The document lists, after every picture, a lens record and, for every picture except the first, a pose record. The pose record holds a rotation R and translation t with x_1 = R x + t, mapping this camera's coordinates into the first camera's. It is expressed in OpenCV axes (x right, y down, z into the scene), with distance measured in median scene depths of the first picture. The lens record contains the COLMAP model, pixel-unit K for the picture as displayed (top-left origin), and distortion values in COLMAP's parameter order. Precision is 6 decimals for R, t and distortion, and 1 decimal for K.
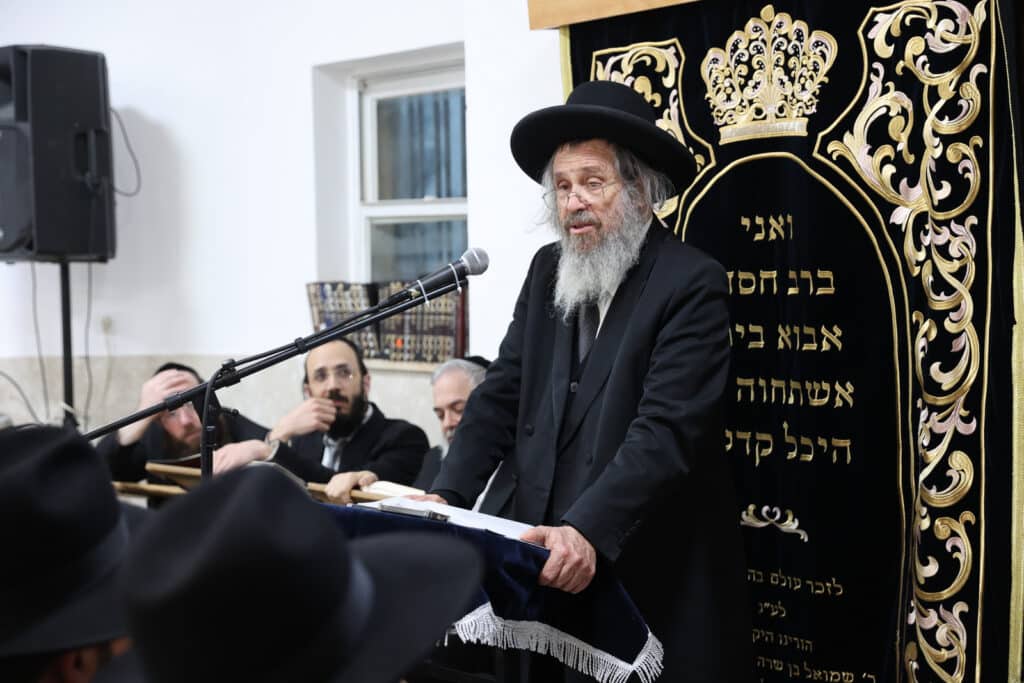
lens RADIAL K [[1648.7, 0, 467.1], [0, 1648.7, 345.4], [0, 0, 1]] dist [0.136402, -0.093291]
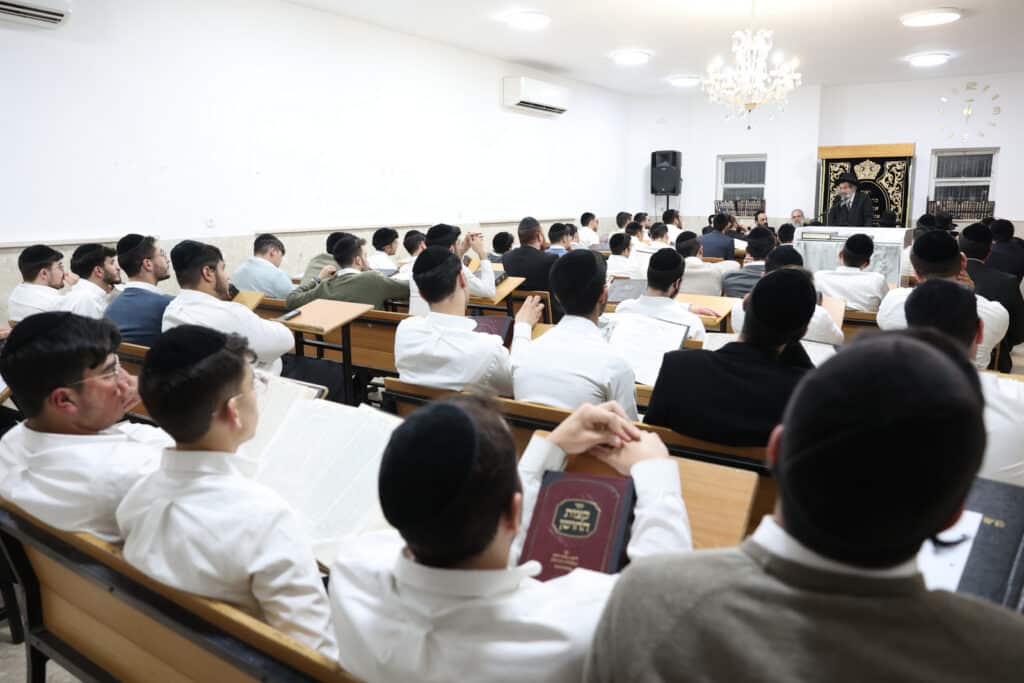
lens RADIAL K [[733.8, 0, 512.0], [0, 733.8, 341.5], [0, 0, 1]] dist [-0.103398, 0.066411]
pose [[0.967072, -0.042839, 0.250871, -2.072488], [0.007791, 0.990253, 0.139062, 0.120979], [-0.254383, -0.132528, 0.957980, -1.599018]]
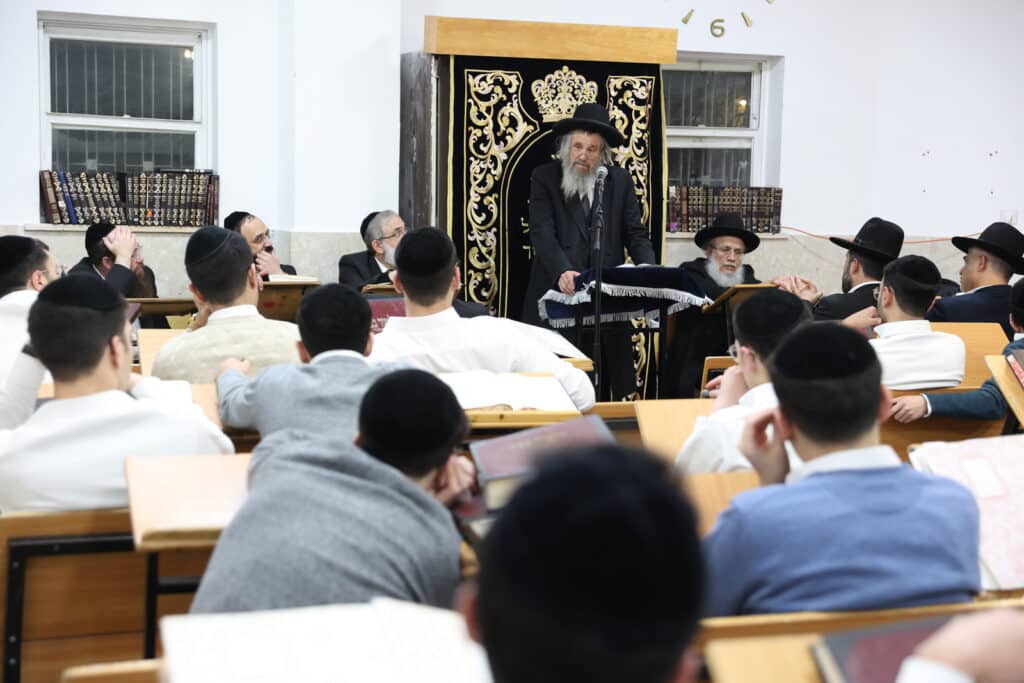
lens RADIAL K [[1770.8, 0, 511.9], [0, 1770.8, 318.4], [0, 0, 1]] dist [0.201894, -0.069949]
pose [[0.320651, -0.051654, 0.945788, -2.344705], [0.018644, 0.998663, 0.048221, 0.033777], [-0.947014, 0.002172, 0.321185, 0.262072]]
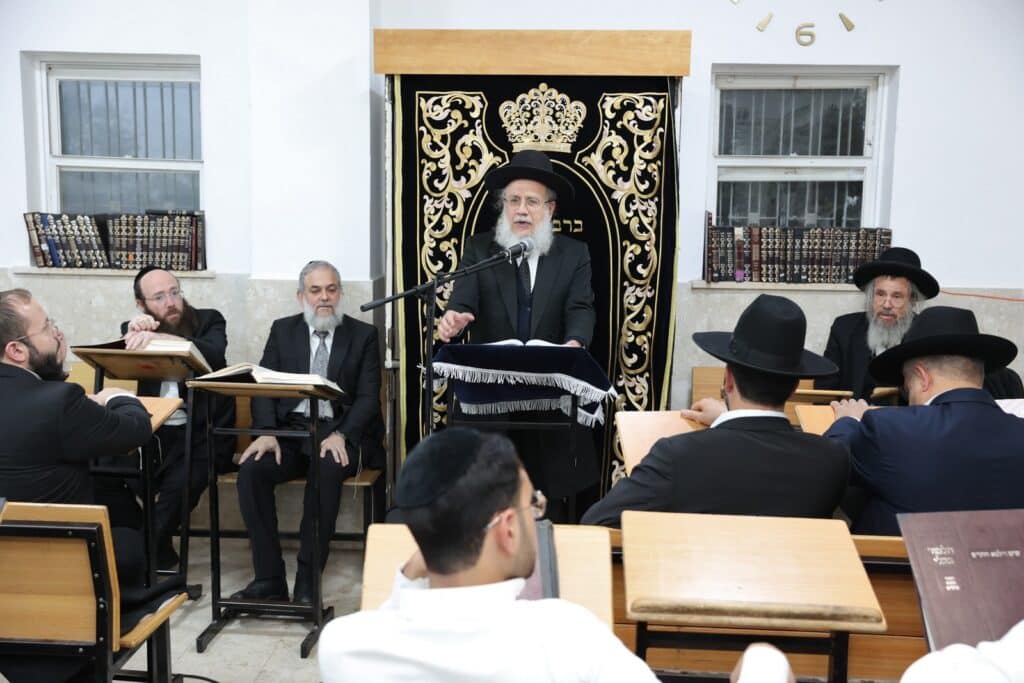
lens RADIAL K [[1103.5, 0, 498.2], [0, 1103.5, 357.8], [0, 0, 1]] dist [-0.004407, 0.185792]
pose [[0.689542, -0.078901, 0.719936, -0.843779], [0.007872, 0.994806, 0.101486, -0.015257], [-0.724203, -0.064312, 0.686581, 0.128384]]
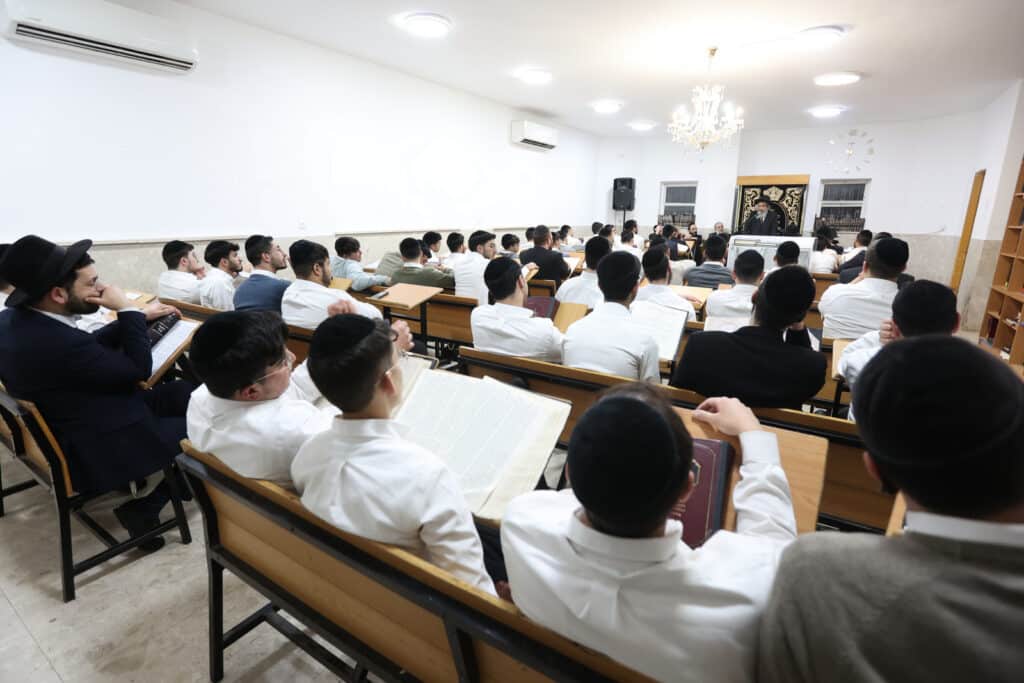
lens RADIAL K [[509.2, 0, 499.0], [0, 509.2, 350.2], [0, 0, 1]] dist [-0.061130, 0.020836]
pose [[0.966332, -0.049283, 0.252535, -2.148493], [-0.005400, 0.977384, 0.211402, 0.119025], [-0.257242, -0.205649, 0.944211, -1.502256]]
